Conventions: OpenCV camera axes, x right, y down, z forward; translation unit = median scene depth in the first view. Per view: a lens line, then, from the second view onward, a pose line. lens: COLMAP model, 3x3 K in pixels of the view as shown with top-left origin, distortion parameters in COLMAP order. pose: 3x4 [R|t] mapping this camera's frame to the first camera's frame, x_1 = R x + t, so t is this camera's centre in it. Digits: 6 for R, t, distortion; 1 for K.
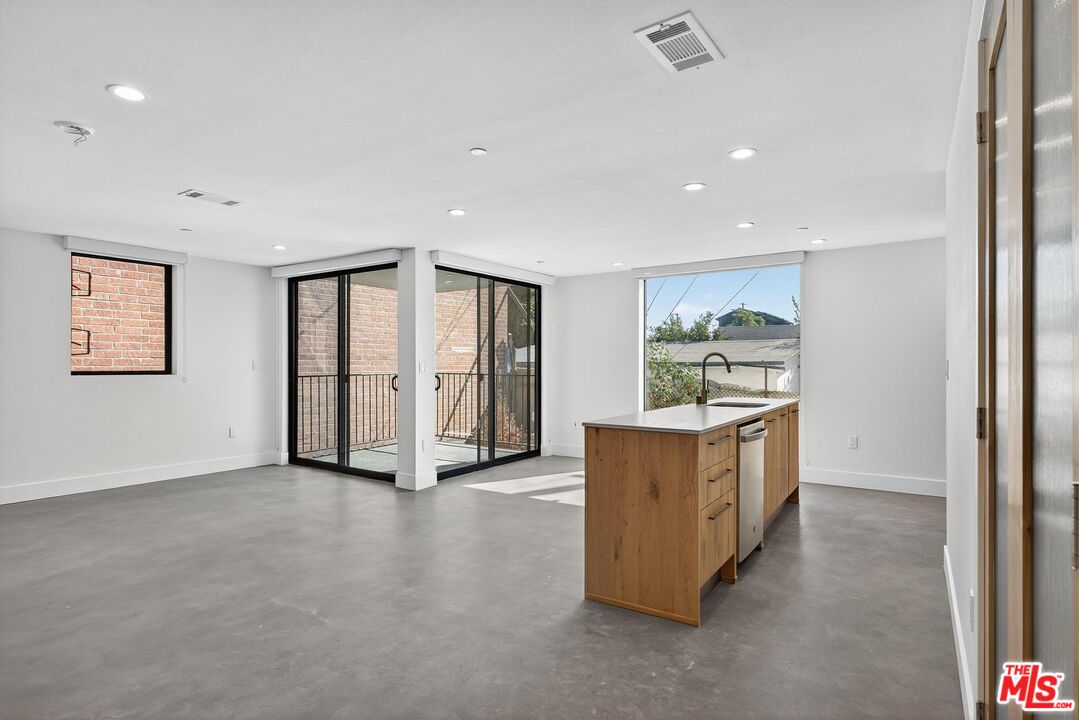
lens RADIAL K [[584.0, 0, 539.5], [0, 584.0, 360.0], [0, 0, 1]] dist [0.001955, 0.000338]
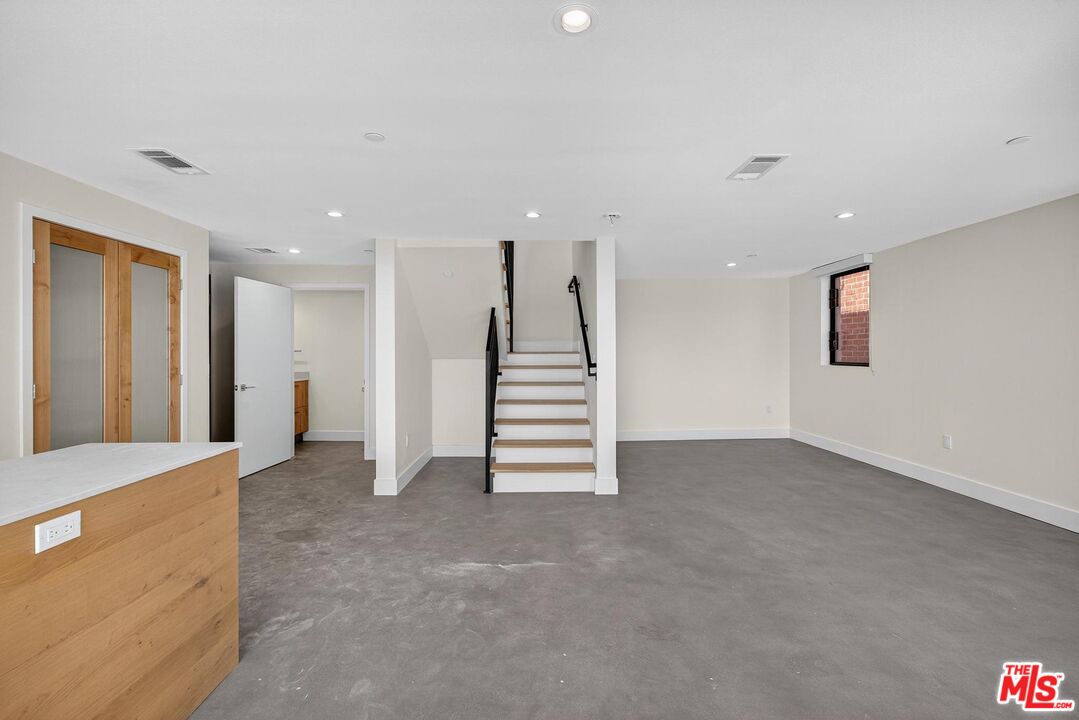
lens RADIAL K [[482.9, 0, 543.6], [0, 482.9, 355.3], [0, 0, 1]] dist [0.000592, -0.000074]
pose [[-0.822333, 0.005525, -0.568979, 0.099326], [0.006021, 0.999981, 0.001007, -0.007663], [0.568974, -0.002598, -0.822351, 1.663596]]
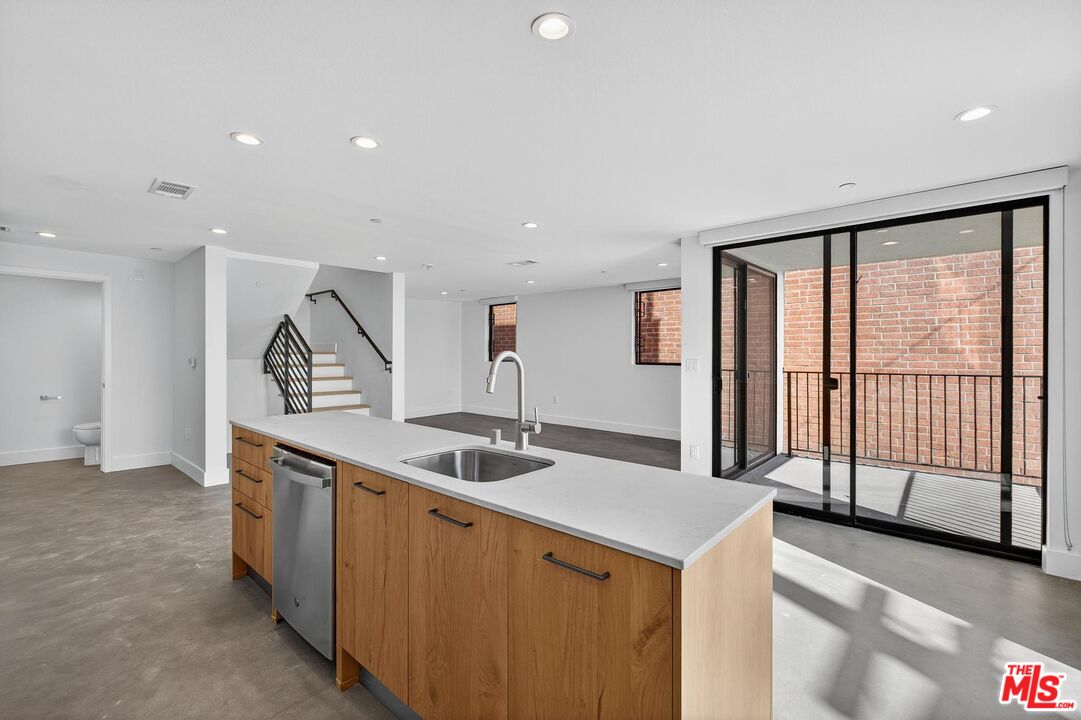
lens RADIAL K [[473.3, 0, 536.9], [0, 473.3, 350.1], [0, 0, 1]] dist [-0.002079, -0.000531]
pose [[-0.152792, -0.003725, -0.988251, 0.960988], [0.004136, 0.999982, -0.004408, -0.015266], [0.988250, -0.004761, -0.152774, 1.481993]]
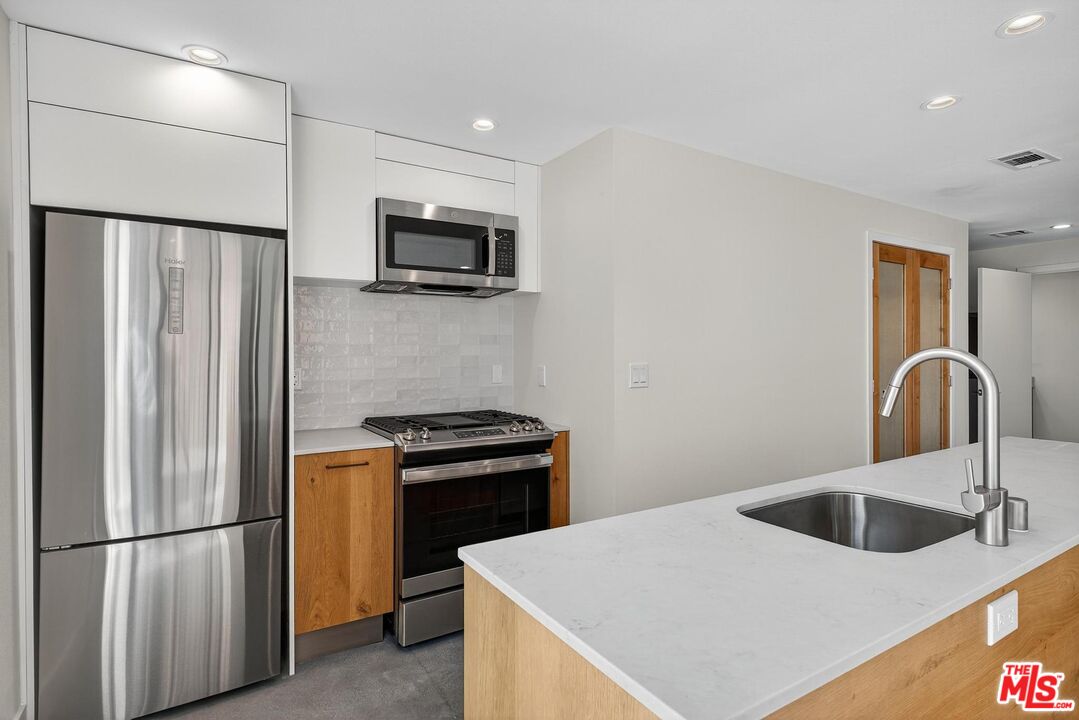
lens RADIAL K [[548.6, 0, 539.5], [0, 548.6, 360.0], [0, 0, 1]] dist [0.003202, -0.000205]
pose [[-0.900334, 0.002445, 0.435193, 0.483580], [0.004933, 0.999977, 0.004587, -0.012747], [-0.435172, 0.006277, -0.900325, 1.808735]]
